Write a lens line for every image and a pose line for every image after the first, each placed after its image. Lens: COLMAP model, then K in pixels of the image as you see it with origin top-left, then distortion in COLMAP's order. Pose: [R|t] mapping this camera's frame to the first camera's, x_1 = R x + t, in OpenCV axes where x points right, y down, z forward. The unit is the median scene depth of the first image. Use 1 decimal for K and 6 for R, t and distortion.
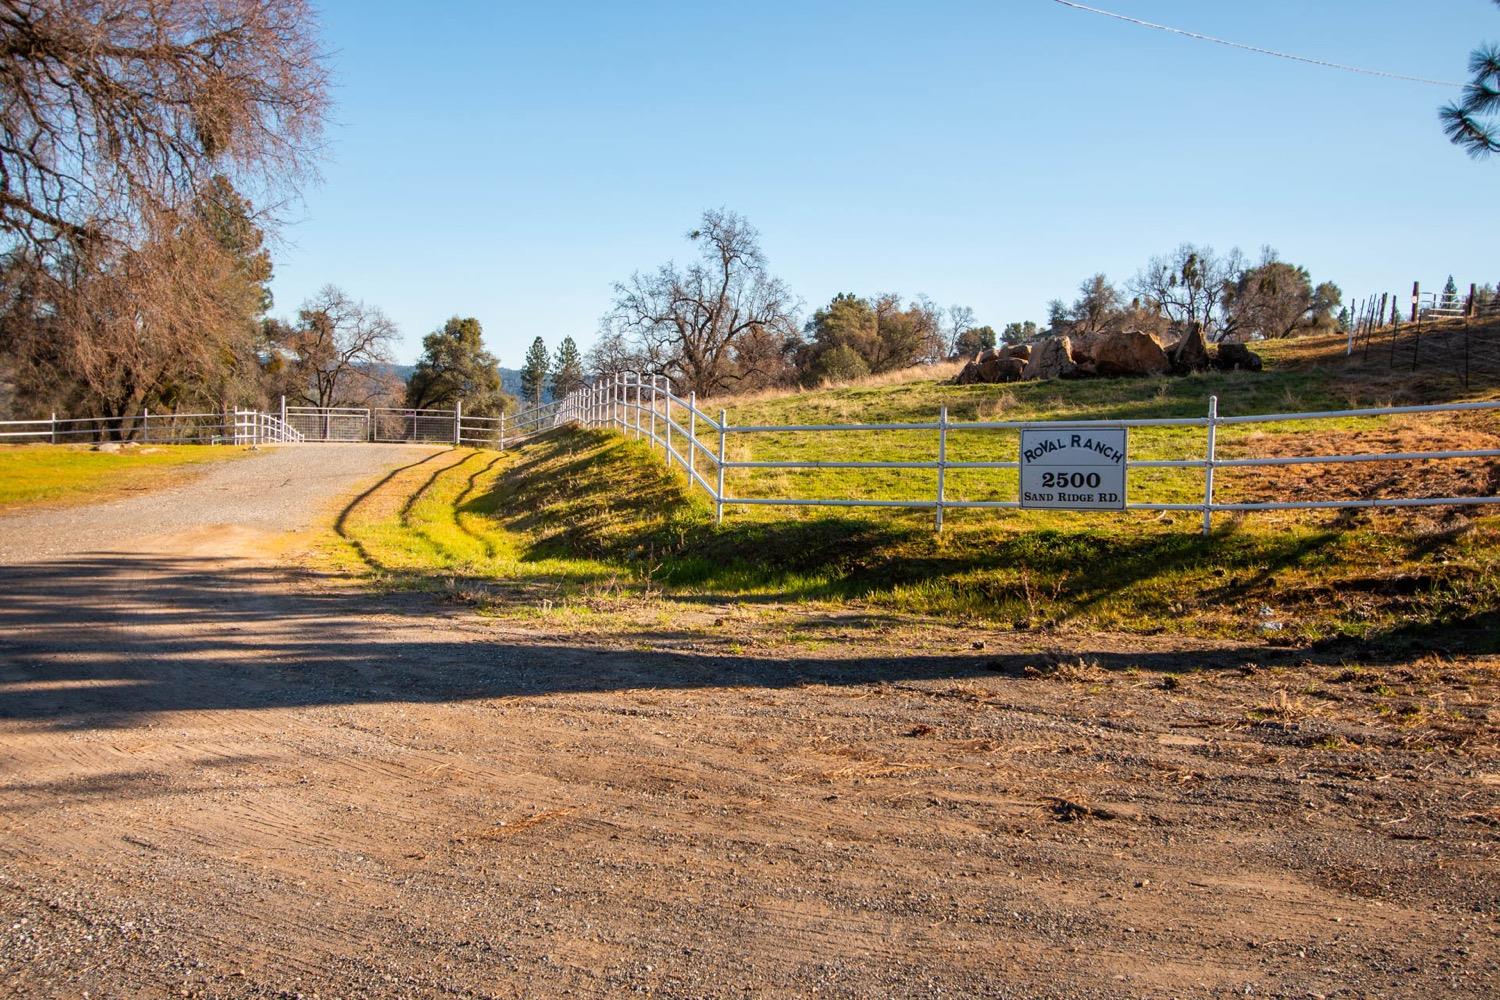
lens RADIAL K [[1382.9, 0, 747.1], [0, 1382.9, 512.5], [0, 0, 1]] dist [0.048349, 0.000000]
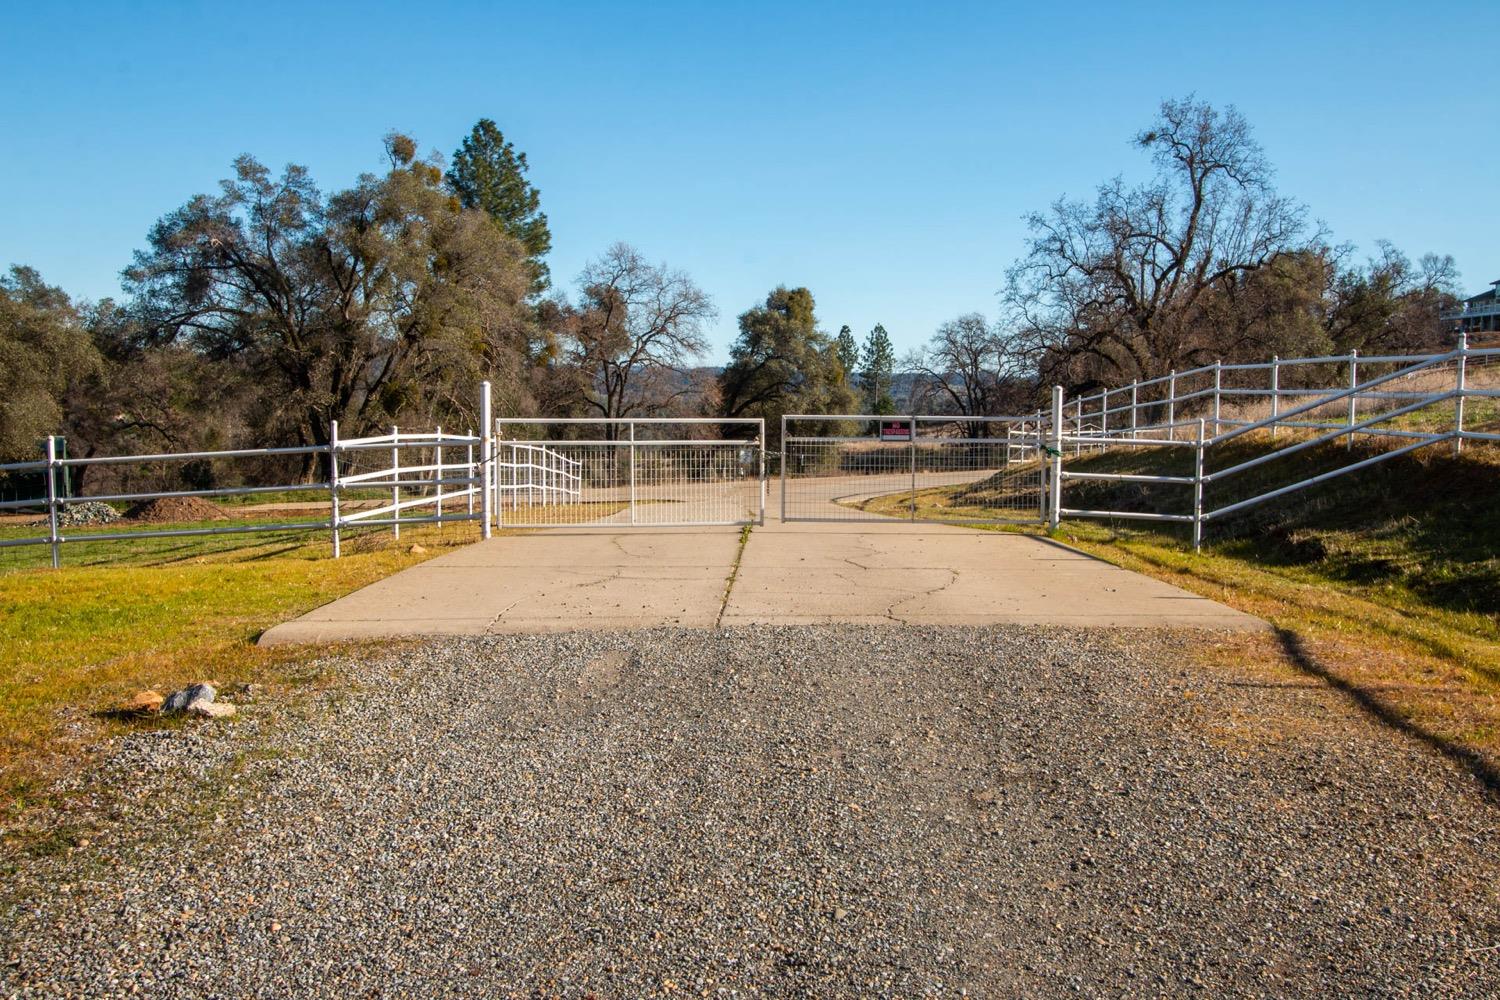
lens RADIAL K [[1528.5, 0, 749.5], [0, 1528.5, 497.7], [0, 0, 1]] dist [-0.011991, 0.000000]
pose [[0.978740, -0.012111, -0.204745, -0.062730], [0.009087, 0.999835, -0.015706, -0.015670], [0.204901, 0.013512, 0.978689, 0.203064]]
